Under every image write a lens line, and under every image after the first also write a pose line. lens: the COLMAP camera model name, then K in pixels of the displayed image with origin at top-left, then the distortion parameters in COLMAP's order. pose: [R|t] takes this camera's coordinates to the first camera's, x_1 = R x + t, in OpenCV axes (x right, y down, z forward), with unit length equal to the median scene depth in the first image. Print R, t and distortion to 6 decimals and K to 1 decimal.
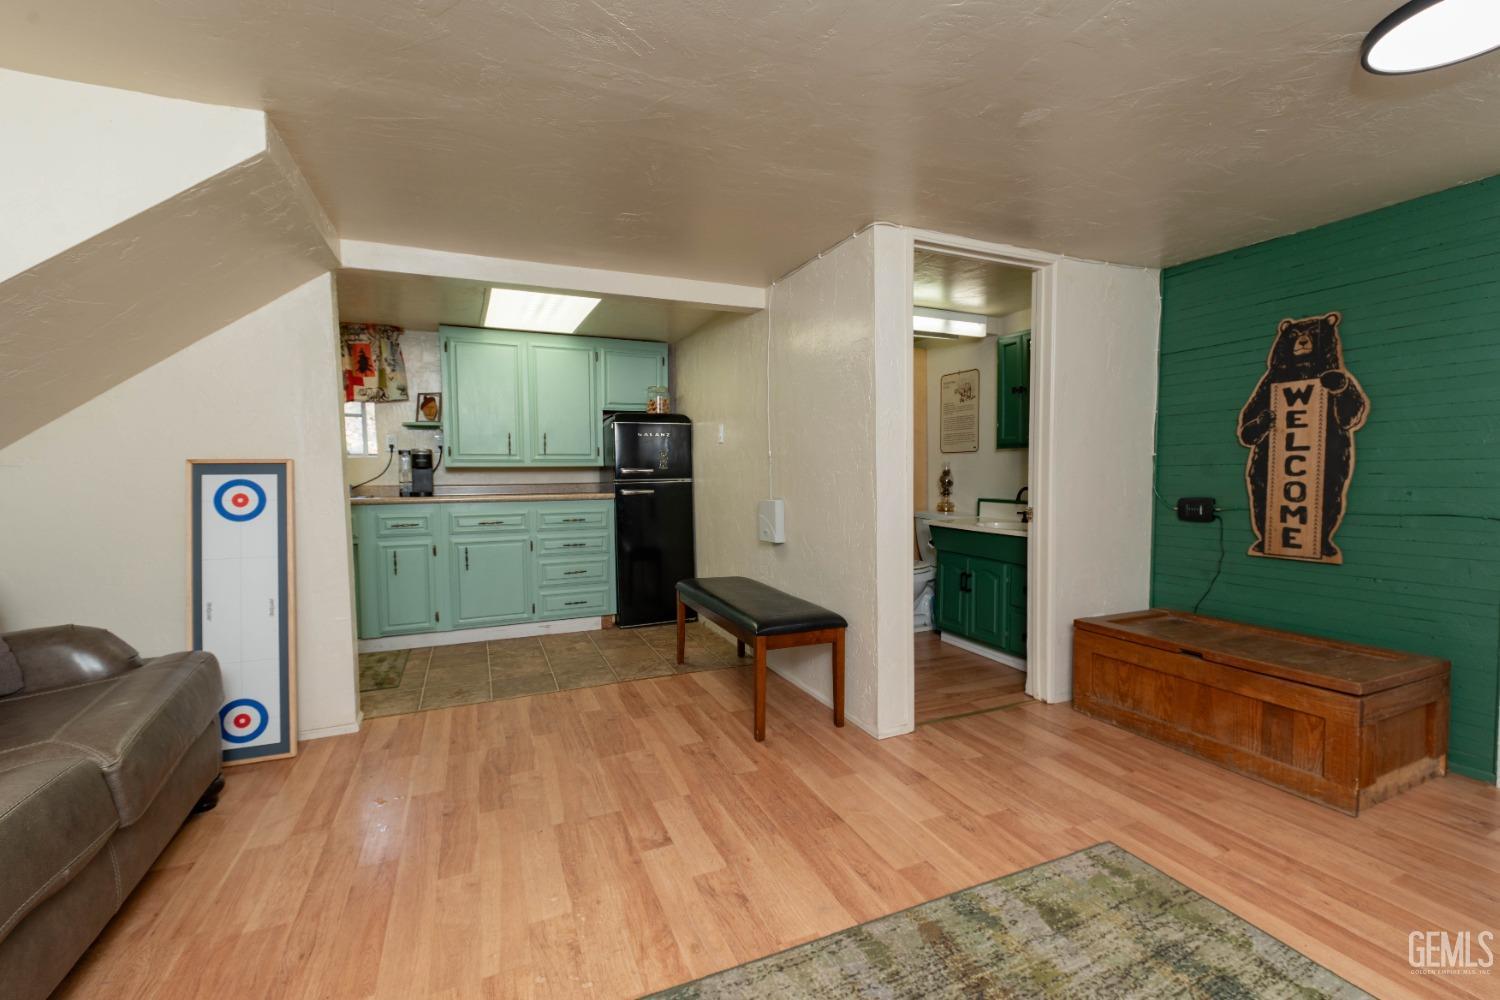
lens RADIAL K [[636.7, 0, 750.3], [0, 636.7, 511.9], [0, 0, 1]] dist [0.000493, 0.000017]
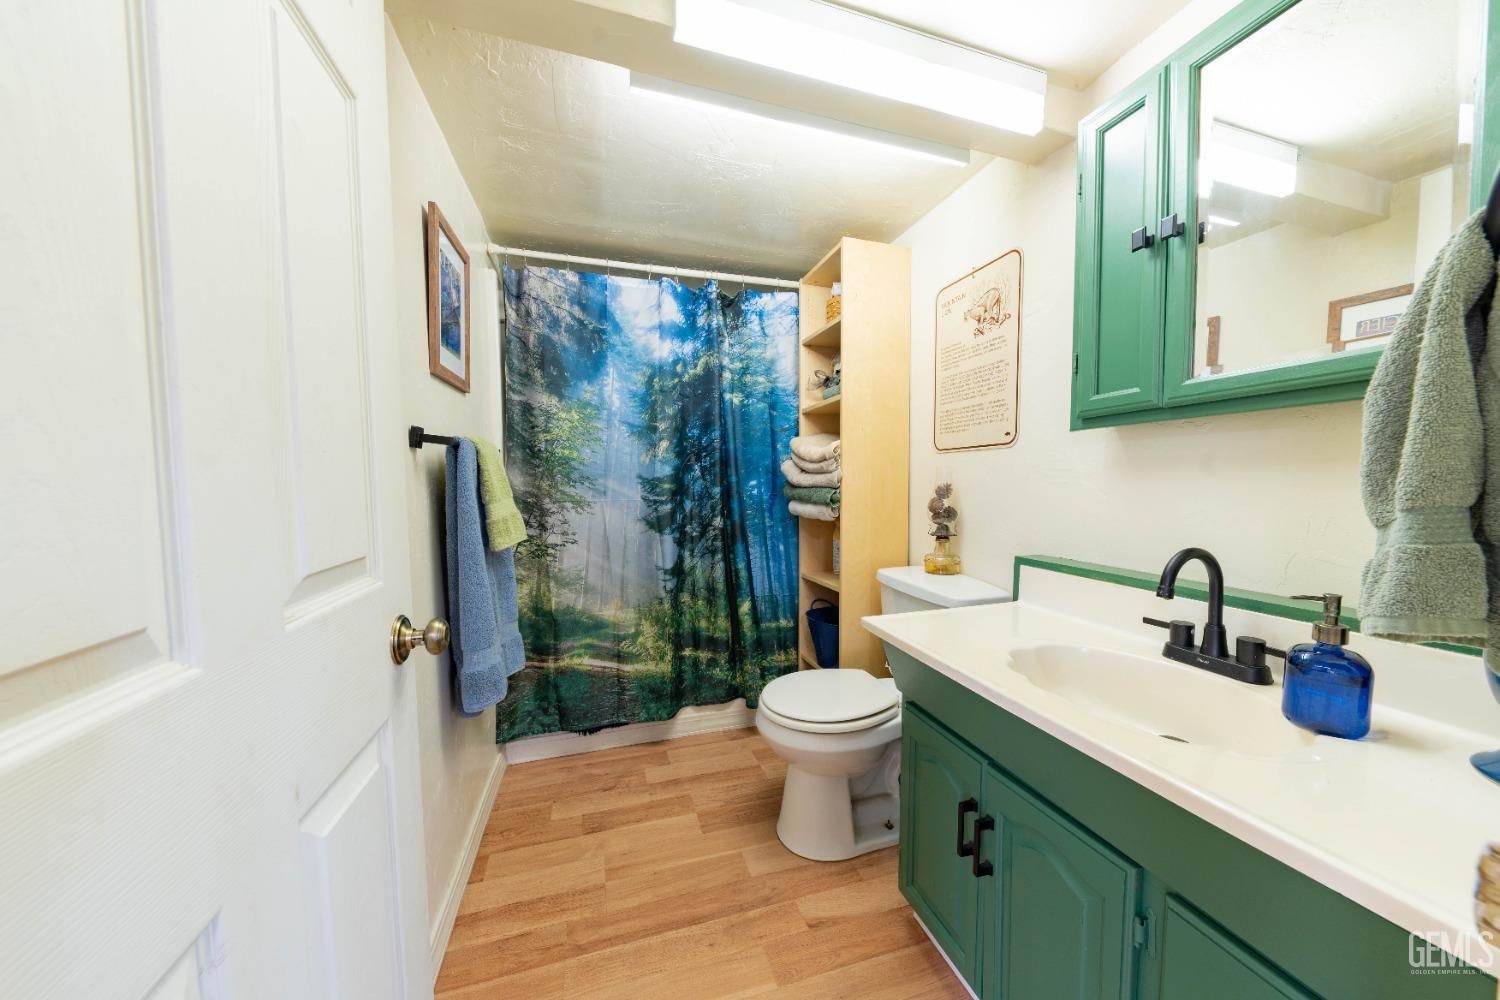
lens RADIAL K [[511.8, 0, 752.4], [0, 511.8, 508.9], [0, 0, 1]] dist [0.016700, -0.007694]
pose [[0.992793, 0.013985, -0.119023, 0.218091], [-0.015521, 0.999808, -0.011983, -0.042815], [0.118832, 0.013744, 0.992819, 0.621224]]
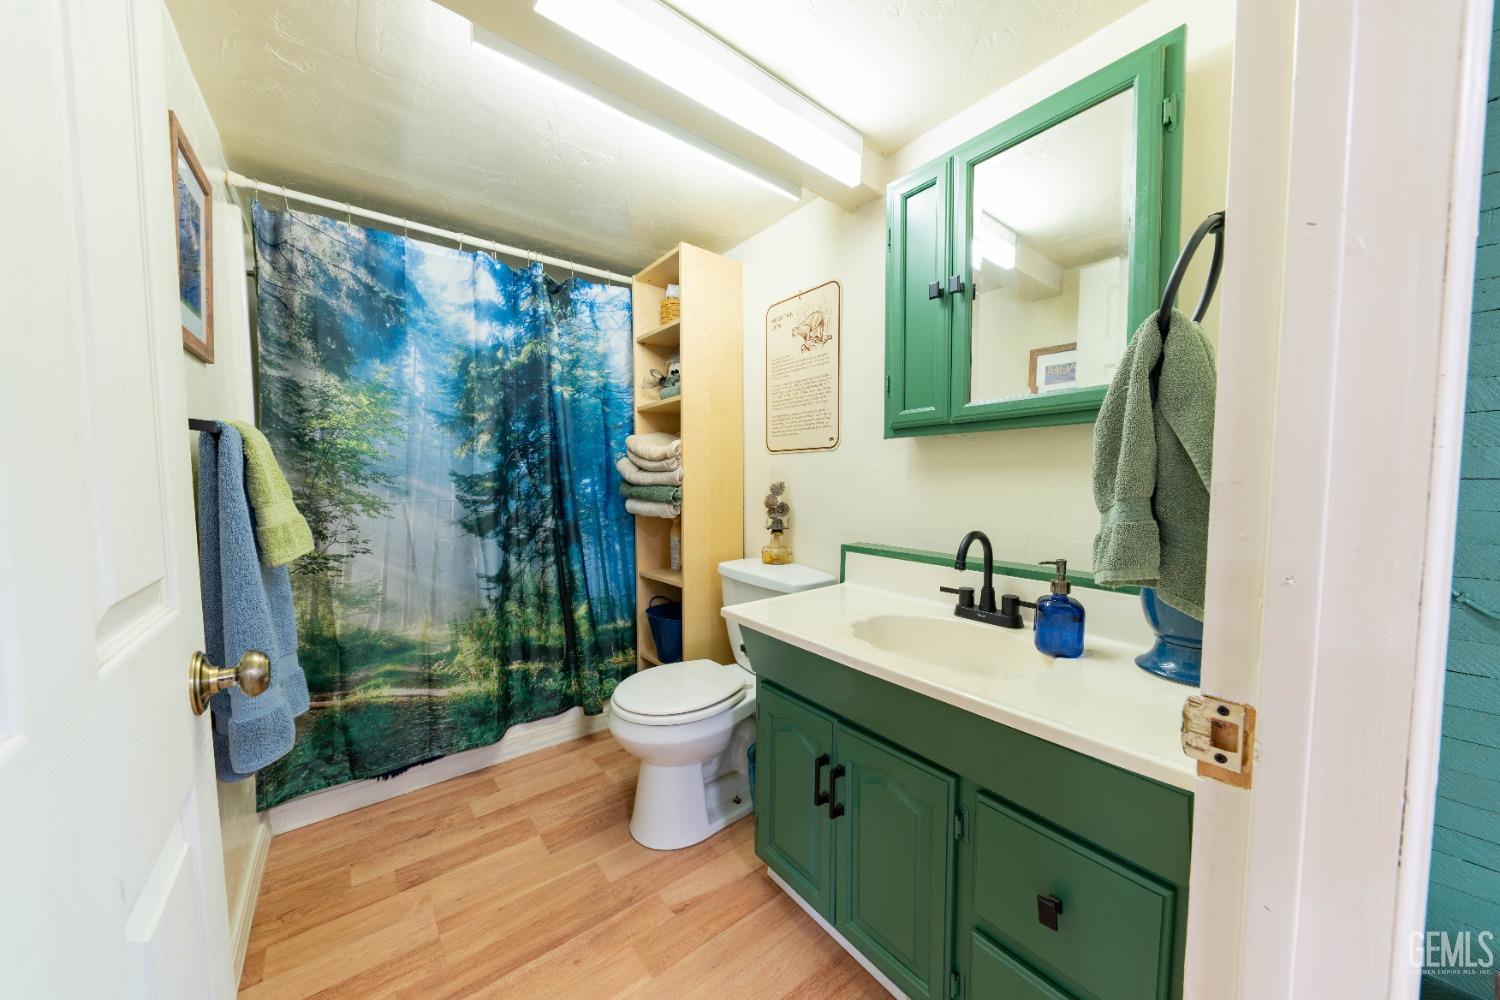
lens RADIAL K [[511.8, 0, 752.4], [0, 511.8, 508.9], [0, 0, 1]] dist [0.016700, -0.007694]
pose [[0.968622, -0.003885, 0.248507, 0.188214], [0.006530, 0.999930, -0.009820, -0.042289], [-0.248451, 0.011135, 0.968580, 0.613419]]
